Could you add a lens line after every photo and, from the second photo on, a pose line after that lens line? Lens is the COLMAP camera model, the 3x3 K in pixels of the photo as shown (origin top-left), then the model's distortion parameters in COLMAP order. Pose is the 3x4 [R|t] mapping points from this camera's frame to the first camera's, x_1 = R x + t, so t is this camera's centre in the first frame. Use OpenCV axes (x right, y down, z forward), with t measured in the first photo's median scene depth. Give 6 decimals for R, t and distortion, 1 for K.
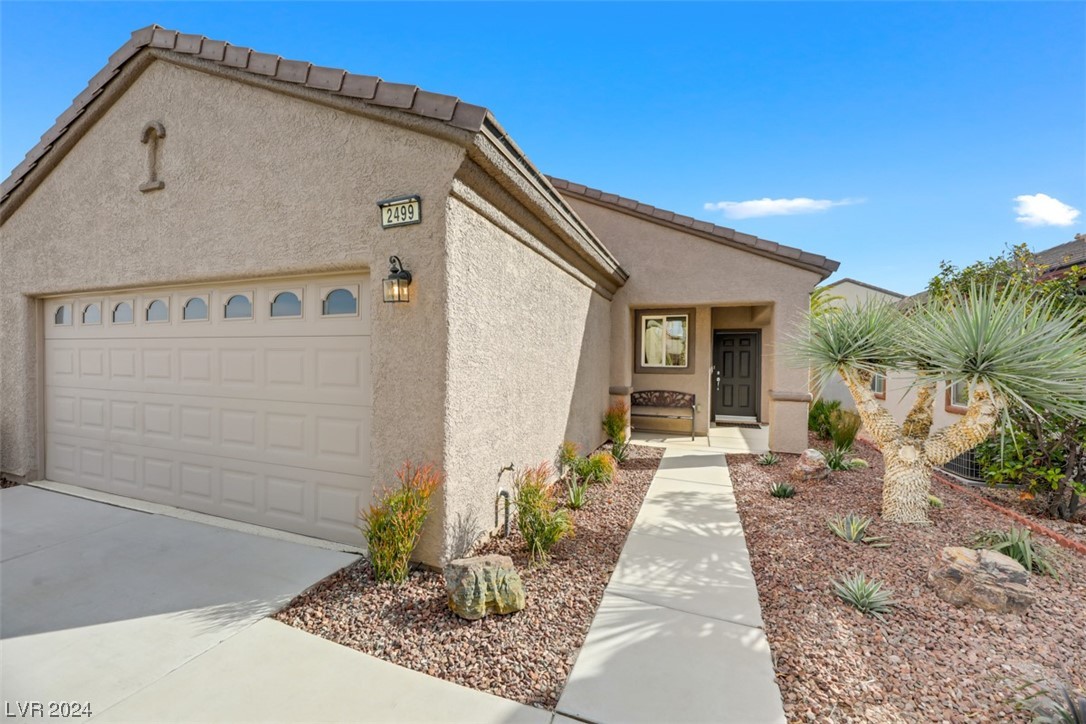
lens RADIAL K [[426.8, 0, 543.0], [0, 426.8, 362.0], [0, 0, 1]] dist [-0.001599, -0.000257]
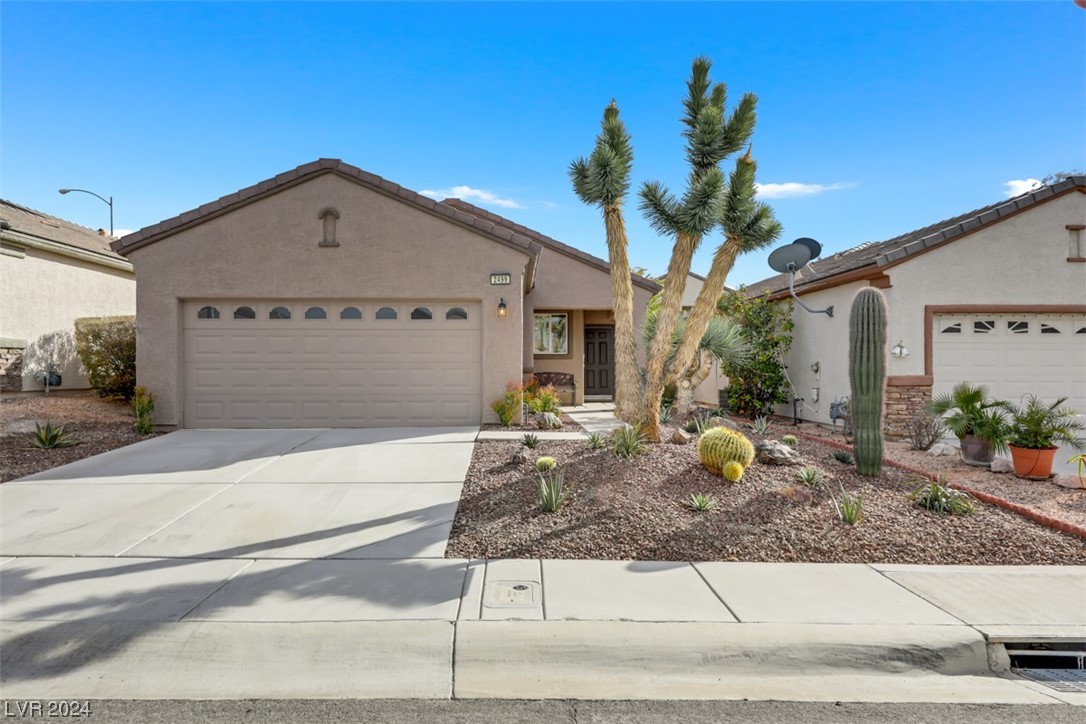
lens RADIAL K [[708.3, 0, 543.0], [0, 708.3, 362.0], [0, 0, 1]] dist [0.009214, 0.000864]
pose [[0.917443, -0.009033, 0.397765, -1.226474], [0.013216, 0.999882, -0.007775, 0.109104], [-0.397648, 0.012390, 0.917454, -1.977810]]
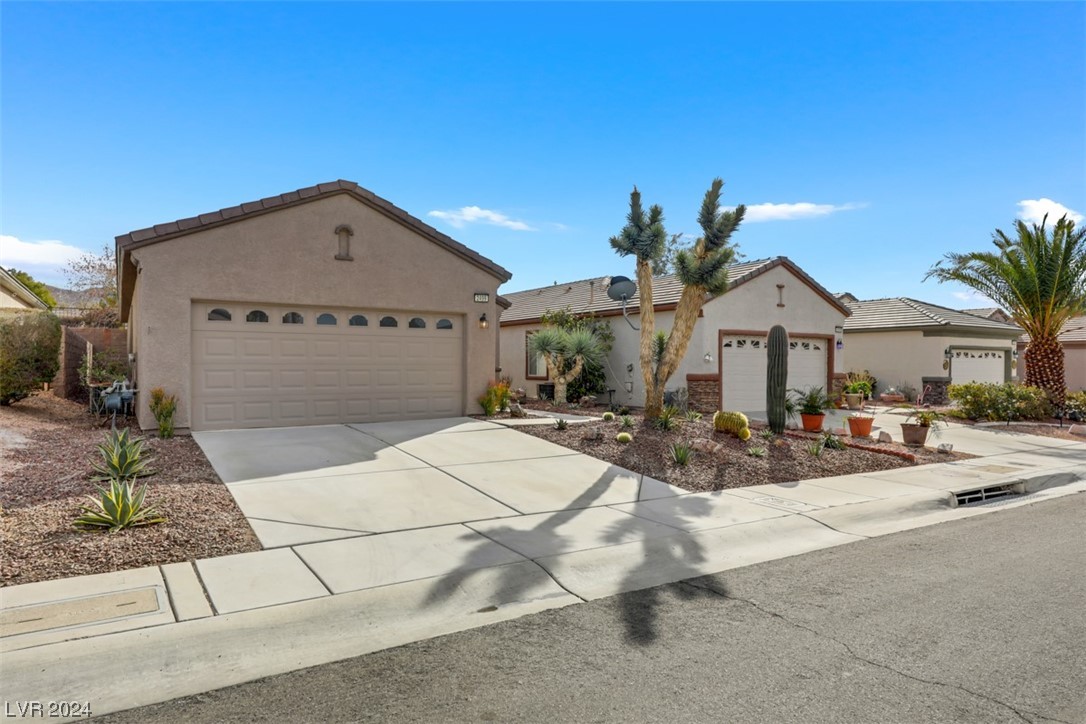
lens RADIAL K [[639.7, 0, 544.8], [0, 639.7, 364.7], [0, 0, 1]] dist [0.010652, 0.000329]
pose [[0.577505, -0.009286, 0.816334, -2.687604], [0.009944, 0.999941, 0.004340, 0.074445], [-0.816327, 0.005611, 0.577563, -1.401391]]
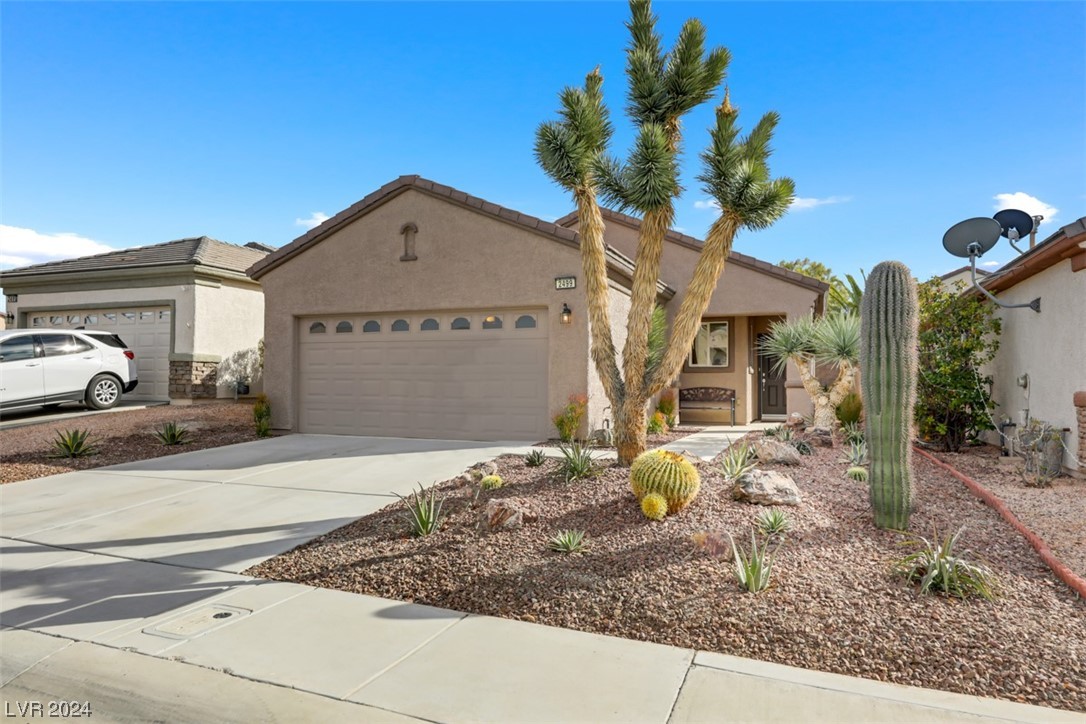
lens RADIAL K [[708.3, 0, 543.0], [0, 708.3, 362.0], [0, 0, 1]] dist [0.009214, 0.000864]
pose [[0.999915, -0.006307, -0.011380, -0.296437], [0.005870, 0.999257, -0.038096, 0.145543], [0.011612, 0.038026, 0.999209, -1.927997]]
